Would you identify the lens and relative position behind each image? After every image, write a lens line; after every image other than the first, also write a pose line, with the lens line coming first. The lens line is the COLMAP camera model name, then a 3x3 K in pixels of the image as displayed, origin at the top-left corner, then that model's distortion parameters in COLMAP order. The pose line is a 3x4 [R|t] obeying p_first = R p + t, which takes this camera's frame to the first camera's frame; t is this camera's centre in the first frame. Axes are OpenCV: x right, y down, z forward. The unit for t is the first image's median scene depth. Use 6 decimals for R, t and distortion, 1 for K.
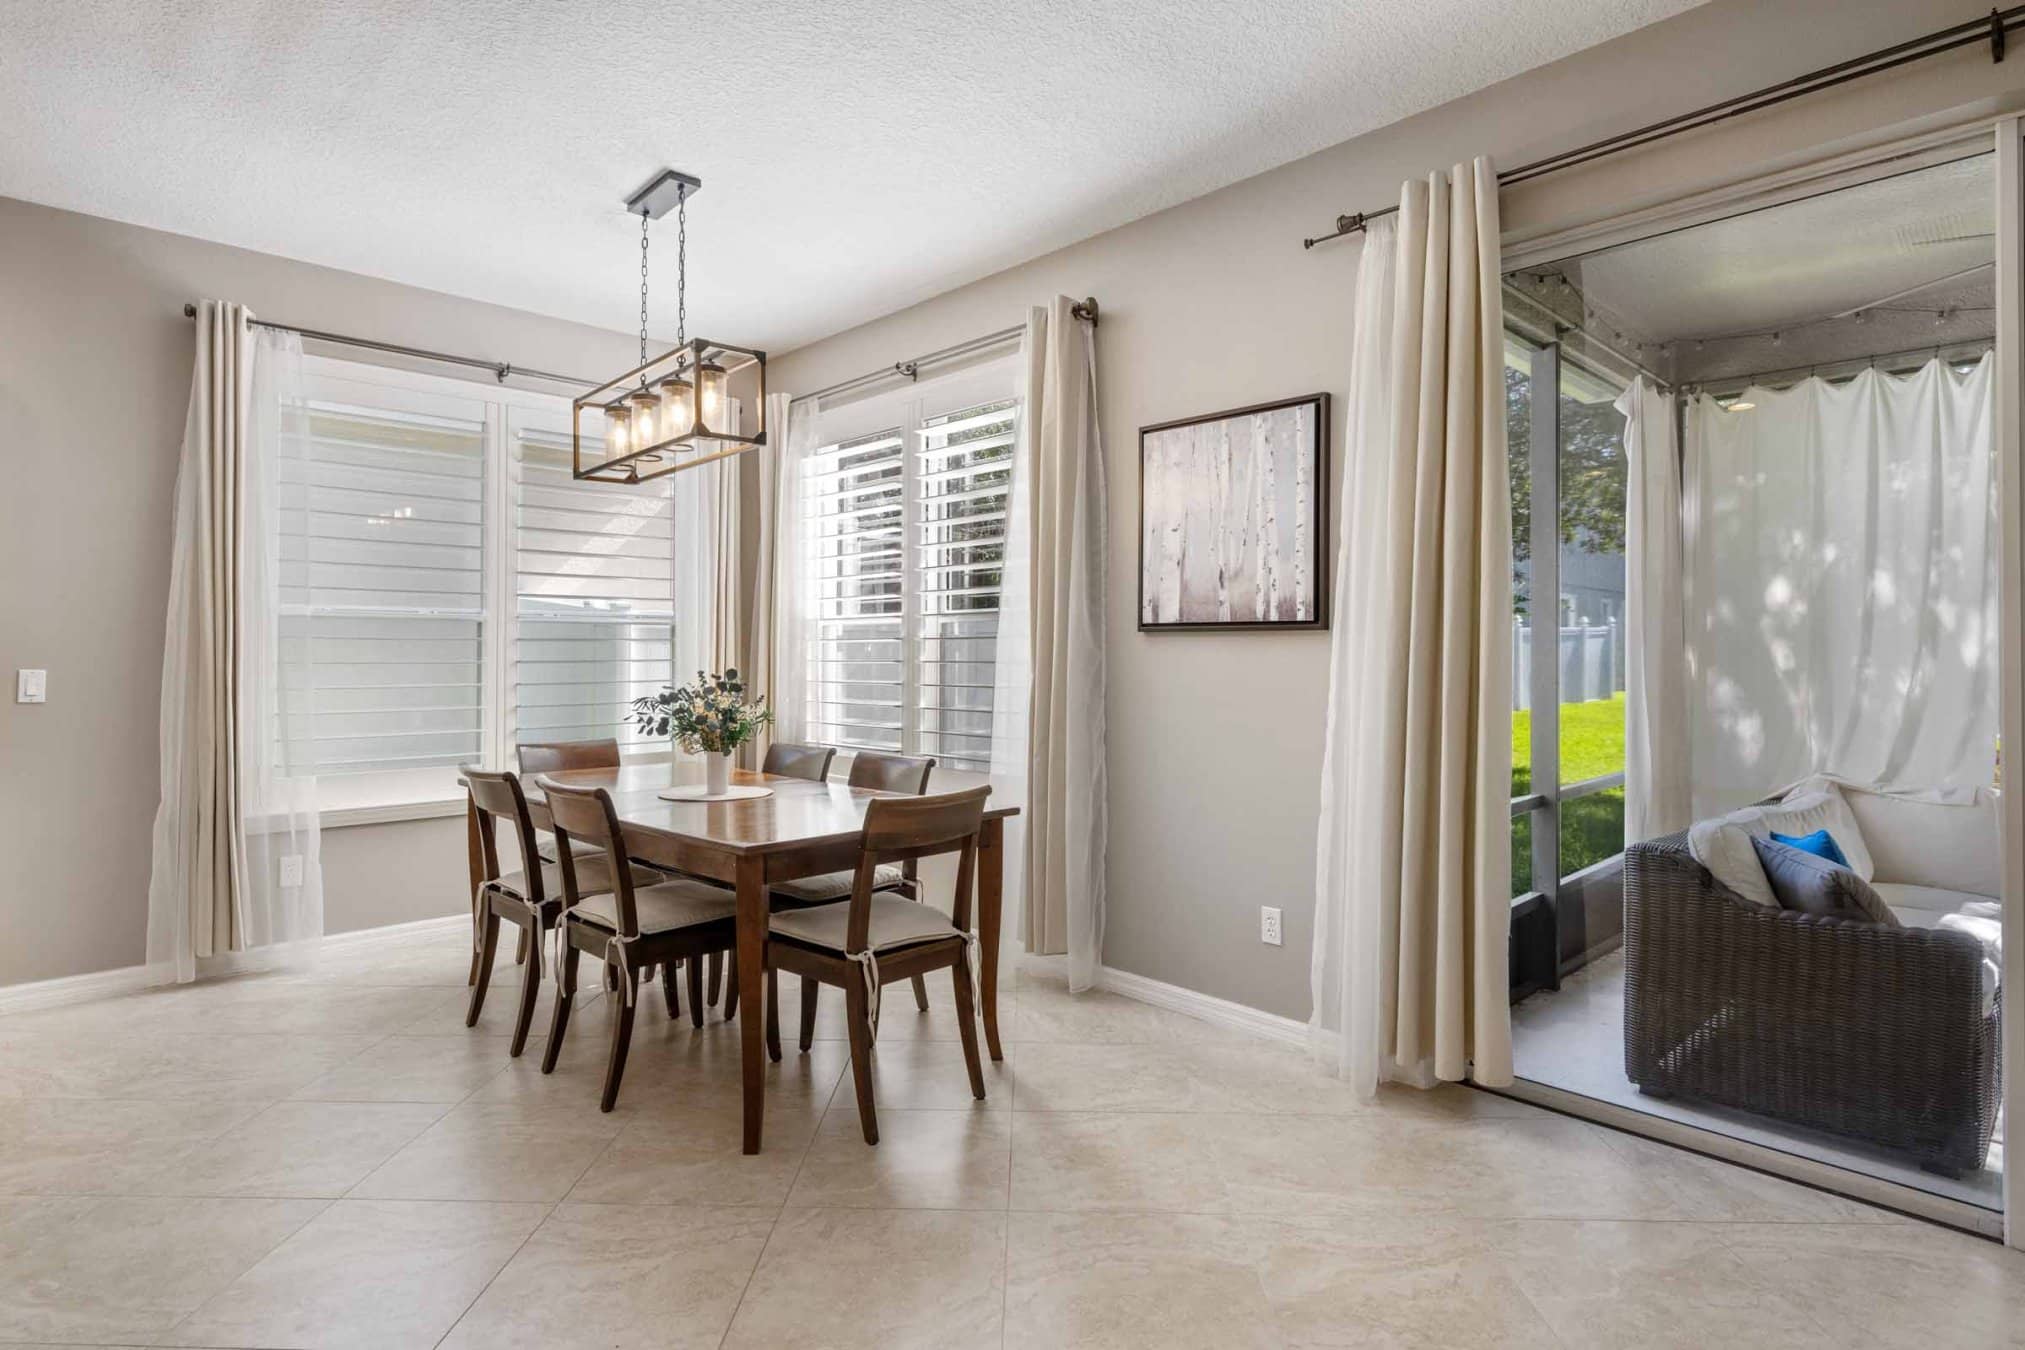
lens RADIAL K [[1044.9, 0, 1017.4], [0, 1044.9, 652.3], [0, 0, 1]] dist [-0.006472, 0.000244]
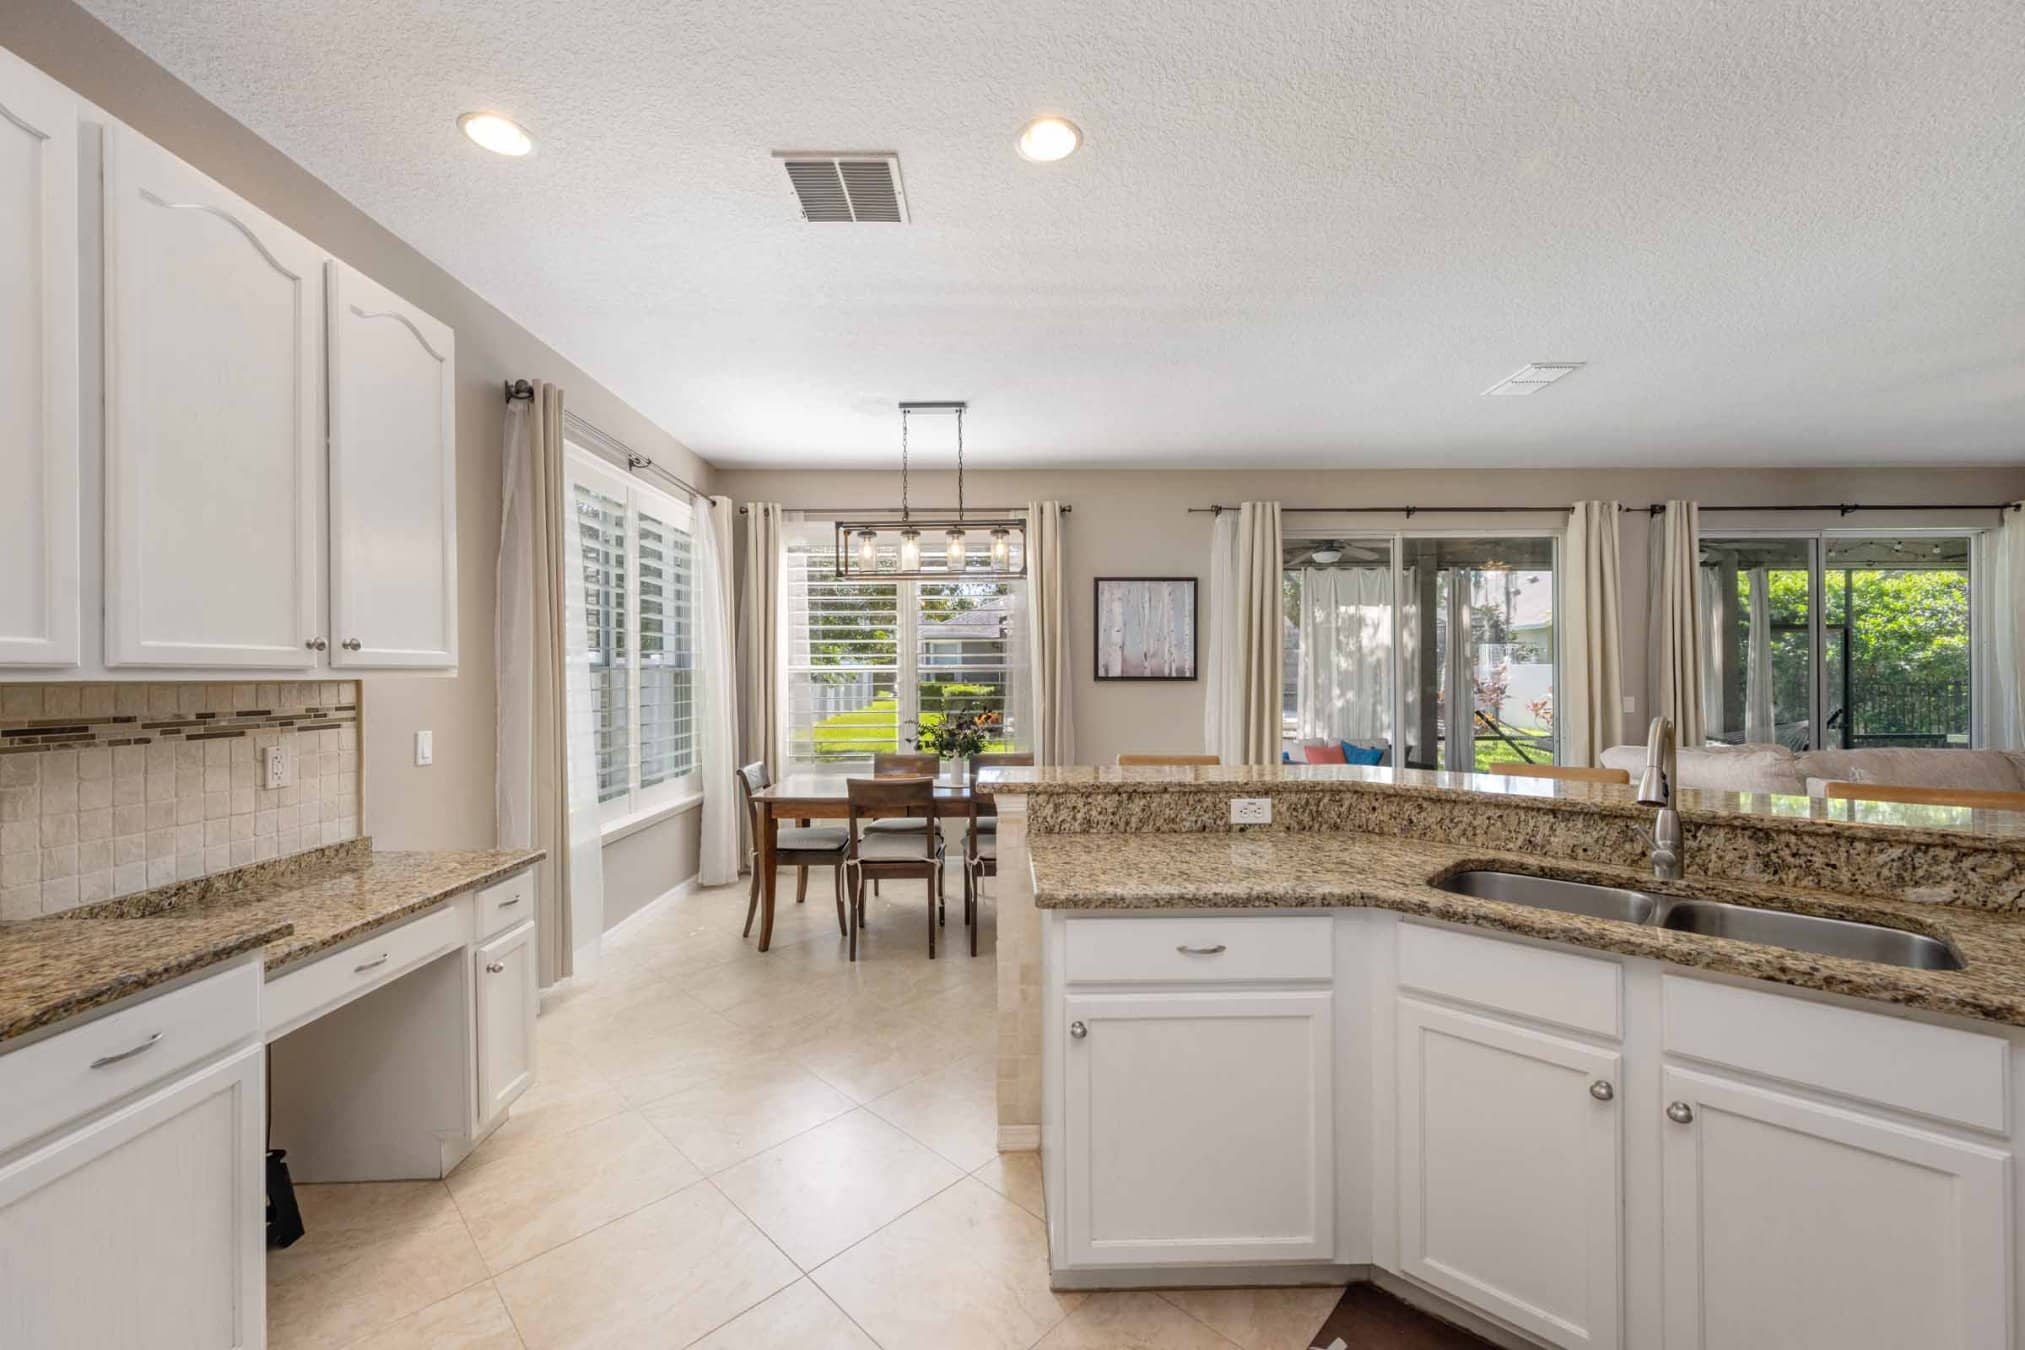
lens RADIAL K [[797.6, 0, 1016.4], [0, 797.6, 681.9], [0, 0, 1]] dist [0.000487, 0.000165]
pose [[0.679981, -0.012840, 0.733118, -1.159128], [0.005008, 0.999905, 0.012868, -0.039186], [-0.733213, -0.005079, 0.679980, 0.085872]]
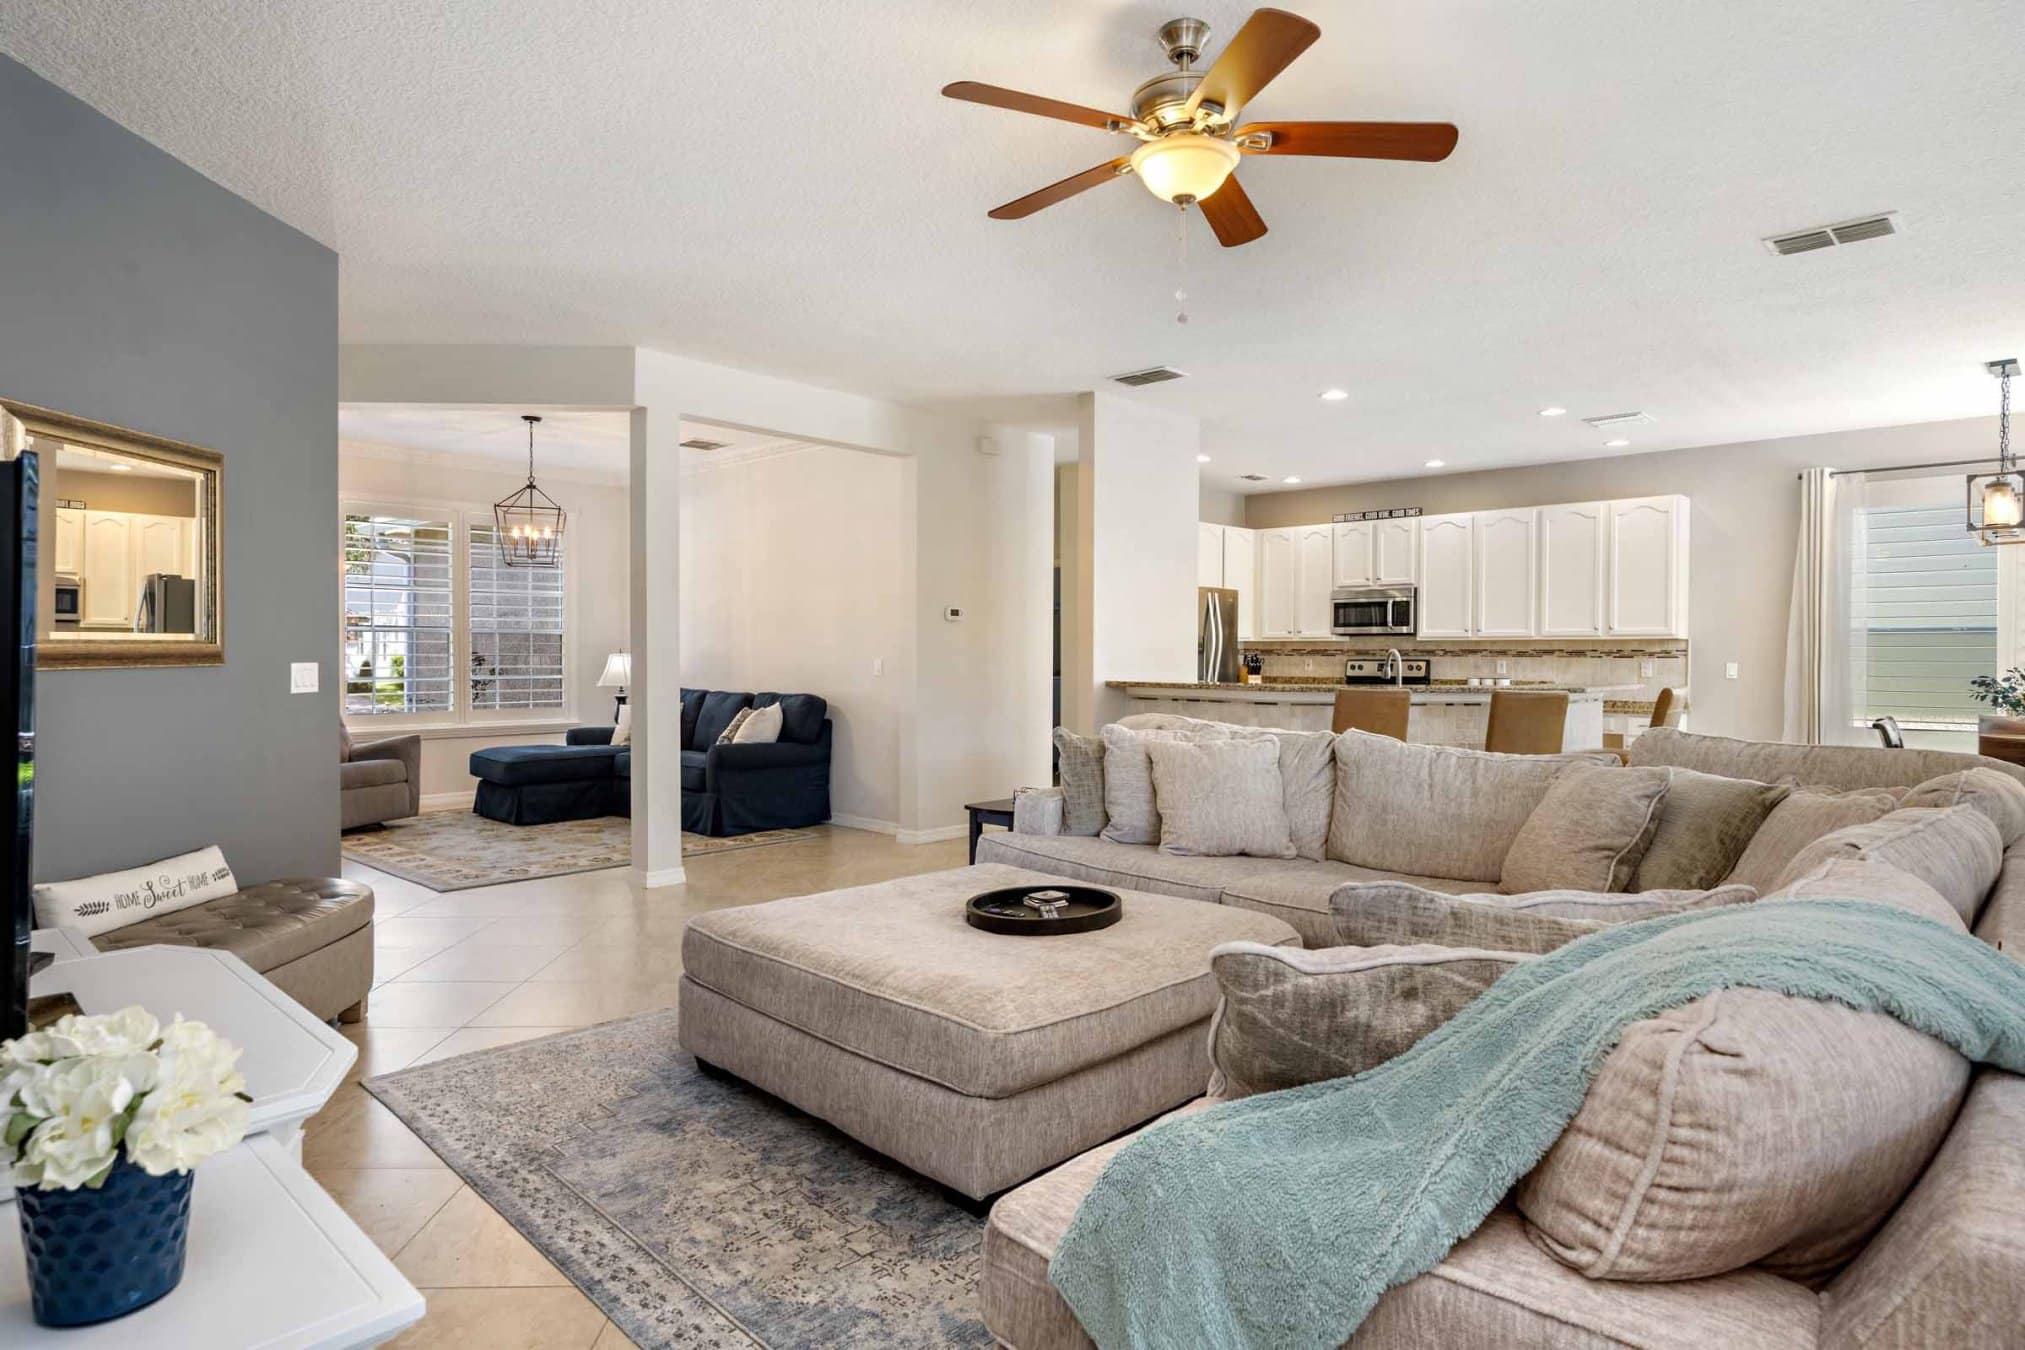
lens RADIAL K [[1109.2, 0, 1019.4], [0, 1109.2, 665.5], [0, 0, 1]] dist [0.005801, 0.001375]
pose [[0.057528, 0.009118, -0.998302, 1.284273], [-0.000013, 0.999958, 0.009132, -0.000292], [0.998344, -0.000513, 0.057526, -0.605868]]
